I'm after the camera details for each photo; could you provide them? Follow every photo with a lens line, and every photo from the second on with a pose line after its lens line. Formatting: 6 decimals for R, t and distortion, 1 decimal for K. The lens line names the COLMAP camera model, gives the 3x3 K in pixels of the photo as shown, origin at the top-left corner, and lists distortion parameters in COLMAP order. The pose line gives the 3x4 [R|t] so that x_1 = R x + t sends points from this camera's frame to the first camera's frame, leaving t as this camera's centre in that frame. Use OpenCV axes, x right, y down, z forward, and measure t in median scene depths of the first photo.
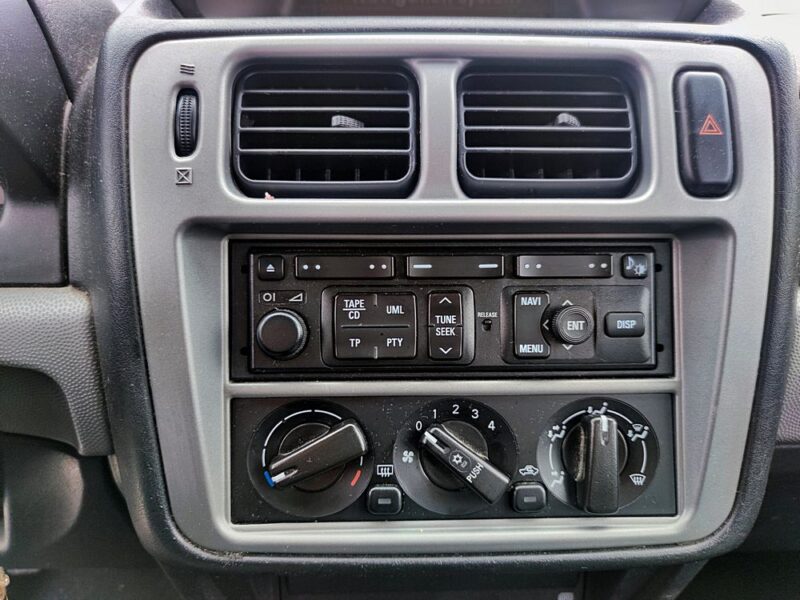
lens RADIAL K [[580.9, 0, 379.4], [0, 580.9, 316.9], [0, 0, 1]] dist [0.044108, -0.038617]
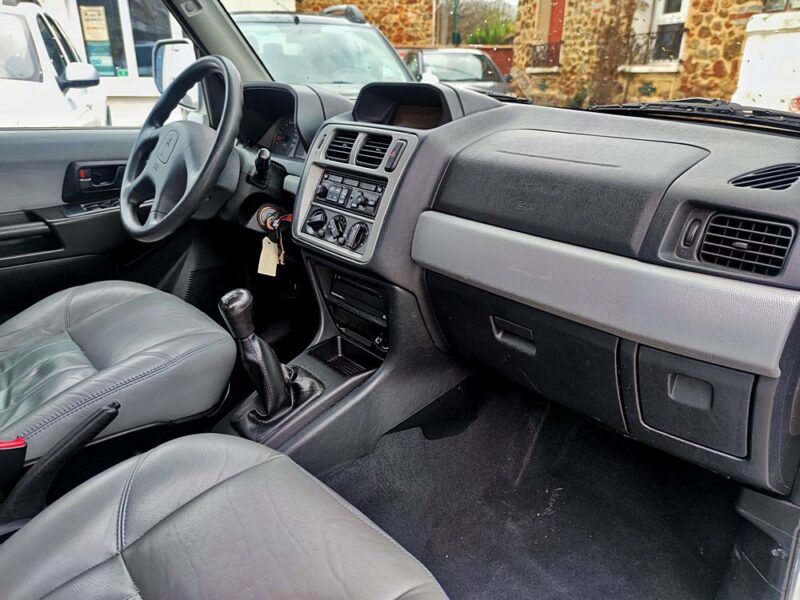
lens RADIAL K [[580.9, 0, 400.2], [0, 580.9, 303.2], [0, 0, 1]] dist [0.044108, -0.038617]
pose [[0.614443, 0.287999, -0.734518, 3.564492], [-0.369644, 0.927575, 0.054479, 0.343243], [0.697010, 0.238036, 0.676399, -1.278992]]
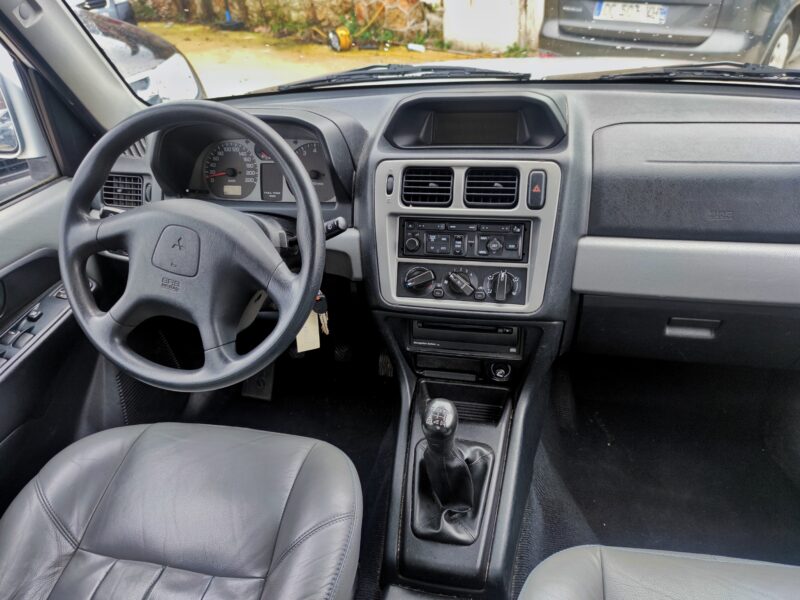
lens RADIAL K [[551.0, 0, 398.9], [0, 551.0, 296.8], [0, 0, 1]] dist [0.050035, 0.000722]
pose [[0.960764, 0.072547, -0.267712, 0.679777], [-0.050632, 0.994843, 0.087886, 0.054830], [0.272707, -0.070883, 0.959482, -2.287089]]
